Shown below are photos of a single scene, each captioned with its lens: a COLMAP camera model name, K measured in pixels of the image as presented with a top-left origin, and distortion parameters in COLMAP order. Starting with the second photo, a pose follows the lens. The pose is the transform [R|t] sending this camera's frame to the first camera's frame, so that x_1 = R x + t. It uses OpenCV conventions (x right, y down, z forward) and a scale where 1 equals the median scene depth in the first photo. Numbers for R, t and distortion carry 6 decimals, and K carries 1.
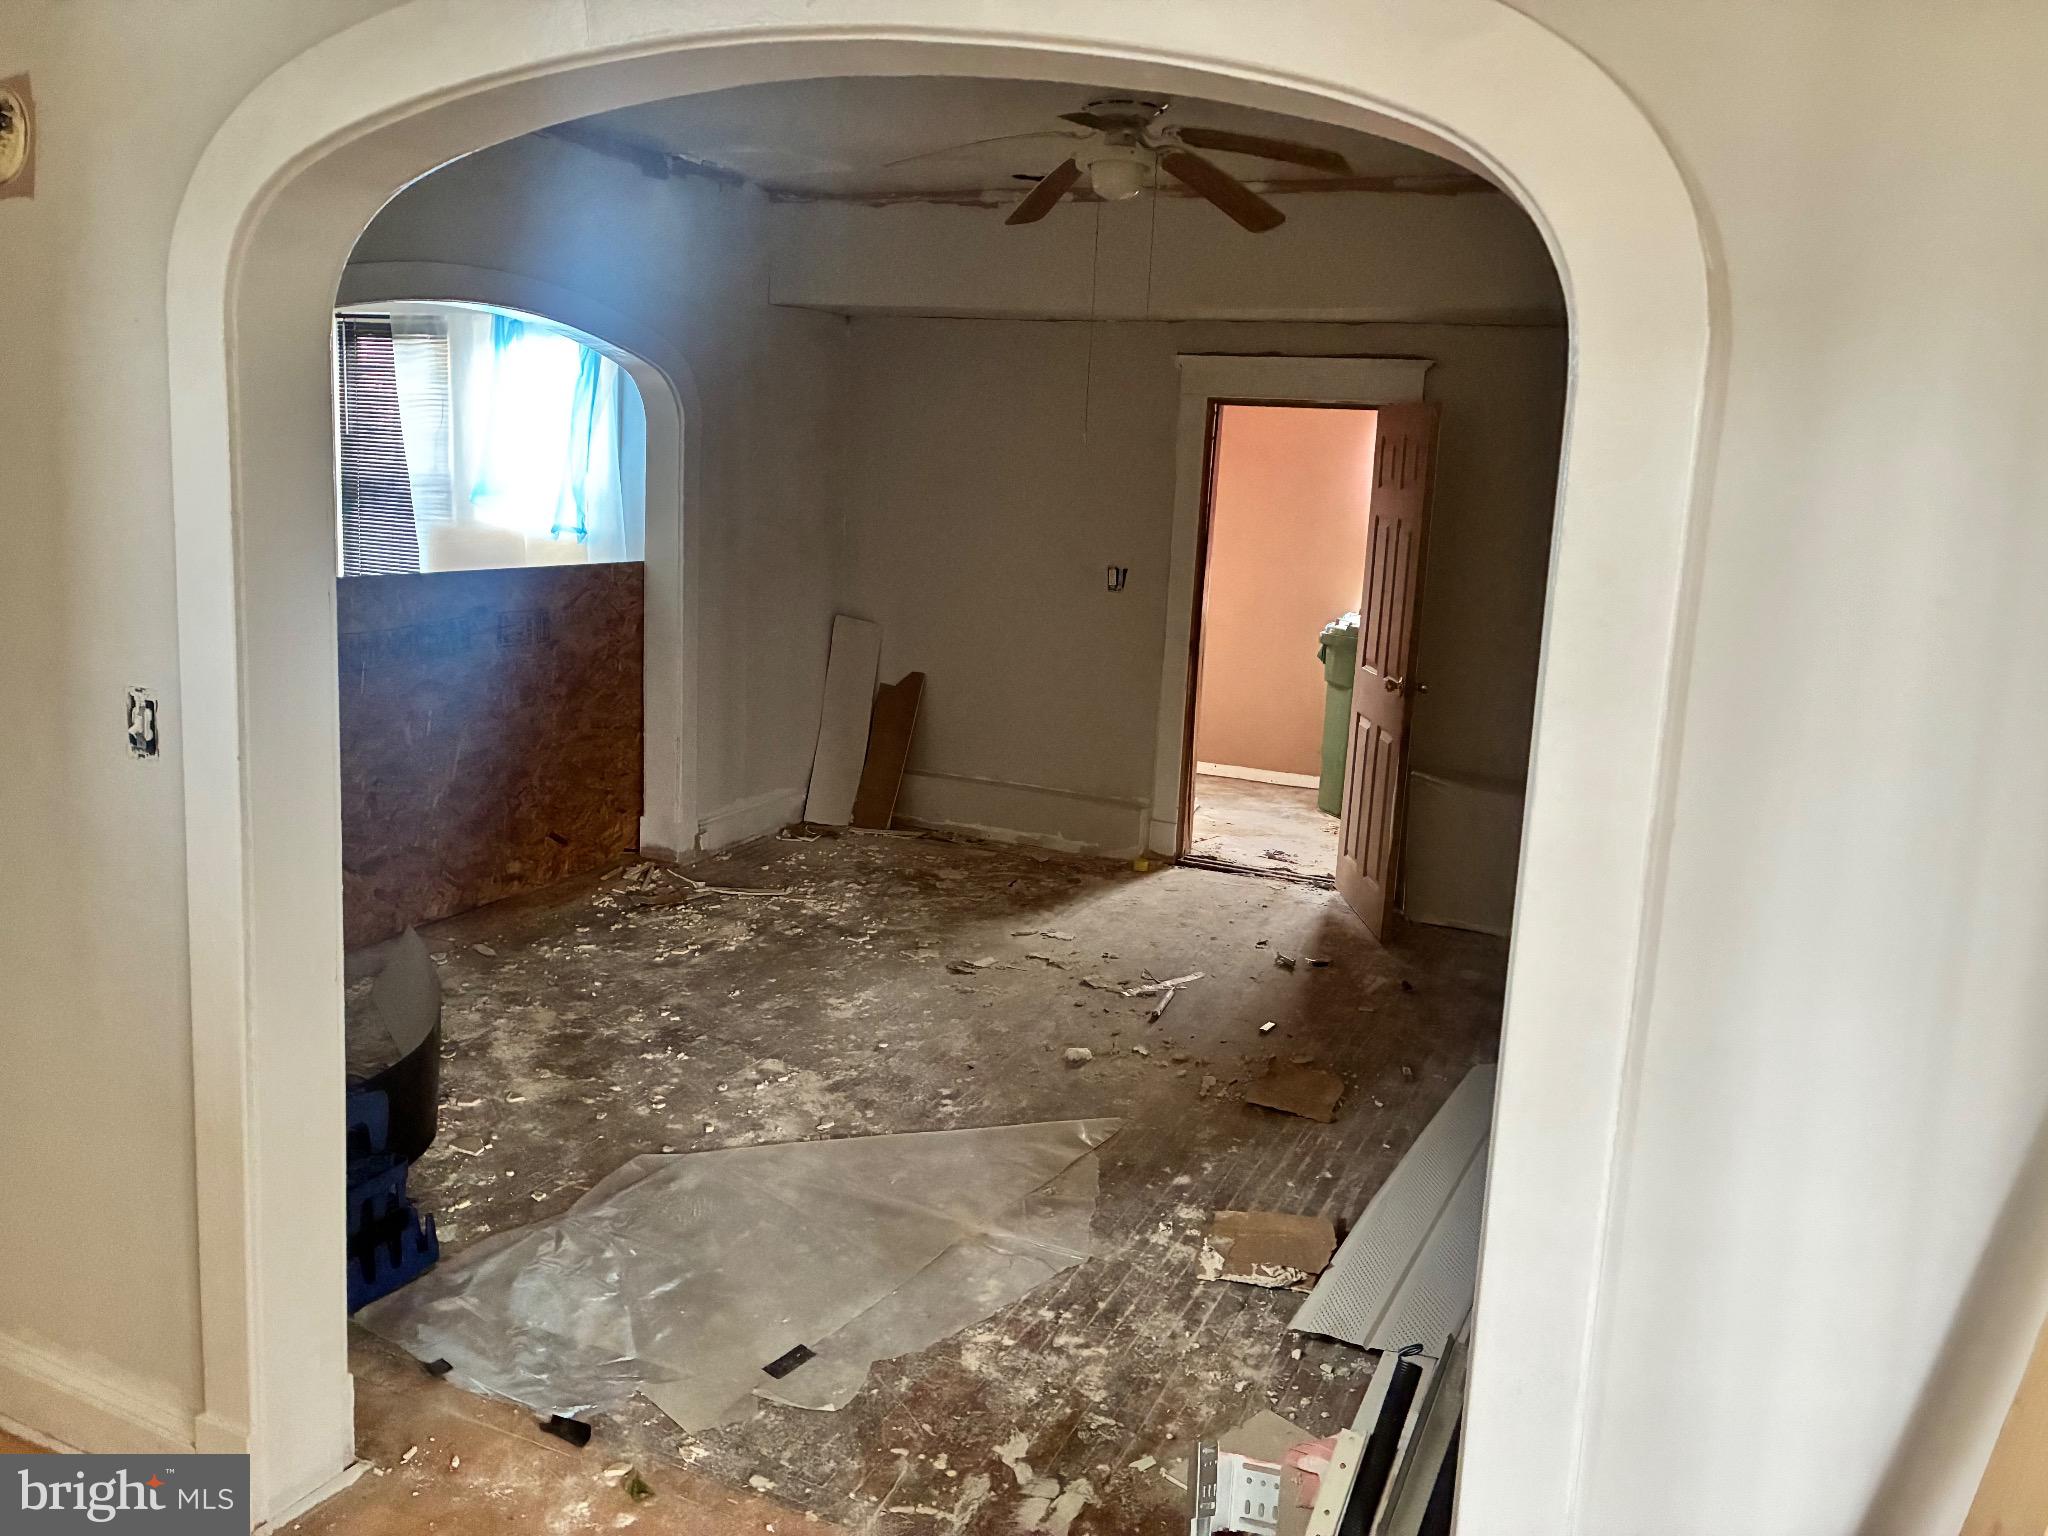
lens RADIAL K [[1546.9, 0, 1039.5], [0, 1546.9, 780.7], [0, 0, 1]] dist [0.037531, -0.035909]
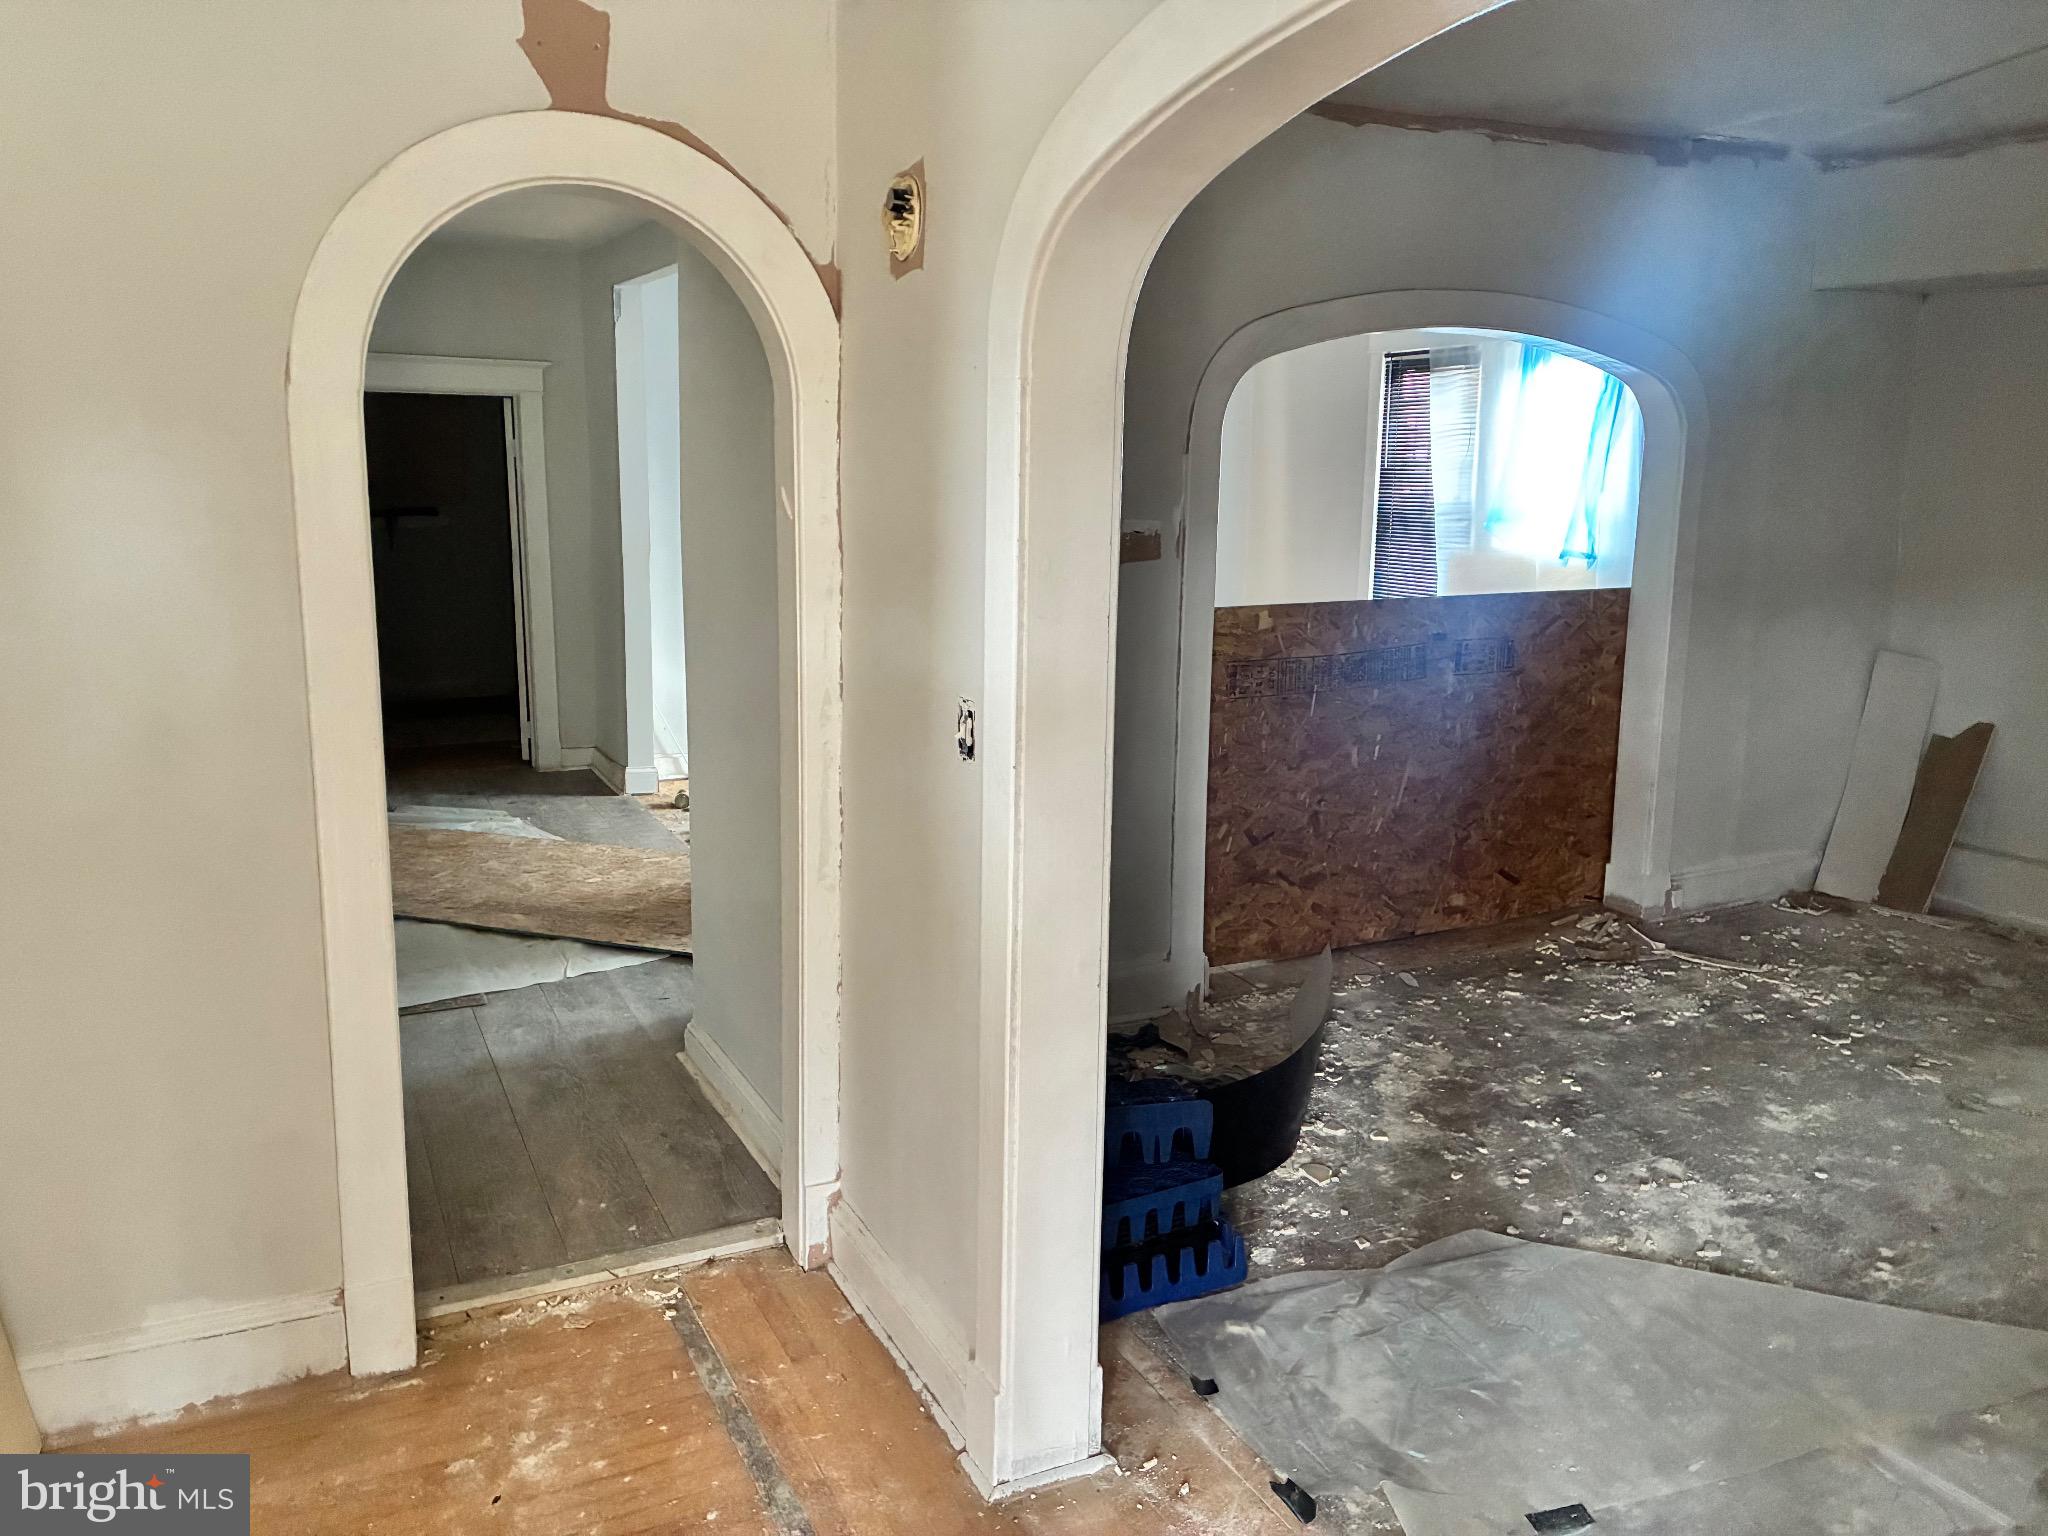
lens RADIAL K [[1546.9, 0, 1031.3], [0, 1546.9, 780.4], [0, 0, 1]] dist [0.037531, -0.035909]
pose [[0.770515, 0.080470, -0.632322, 0.074525], [-0.092063, 0.995647, 0.014523, -0.009693], [0.630739, 0.047023, 0.774569, 0.078410]]
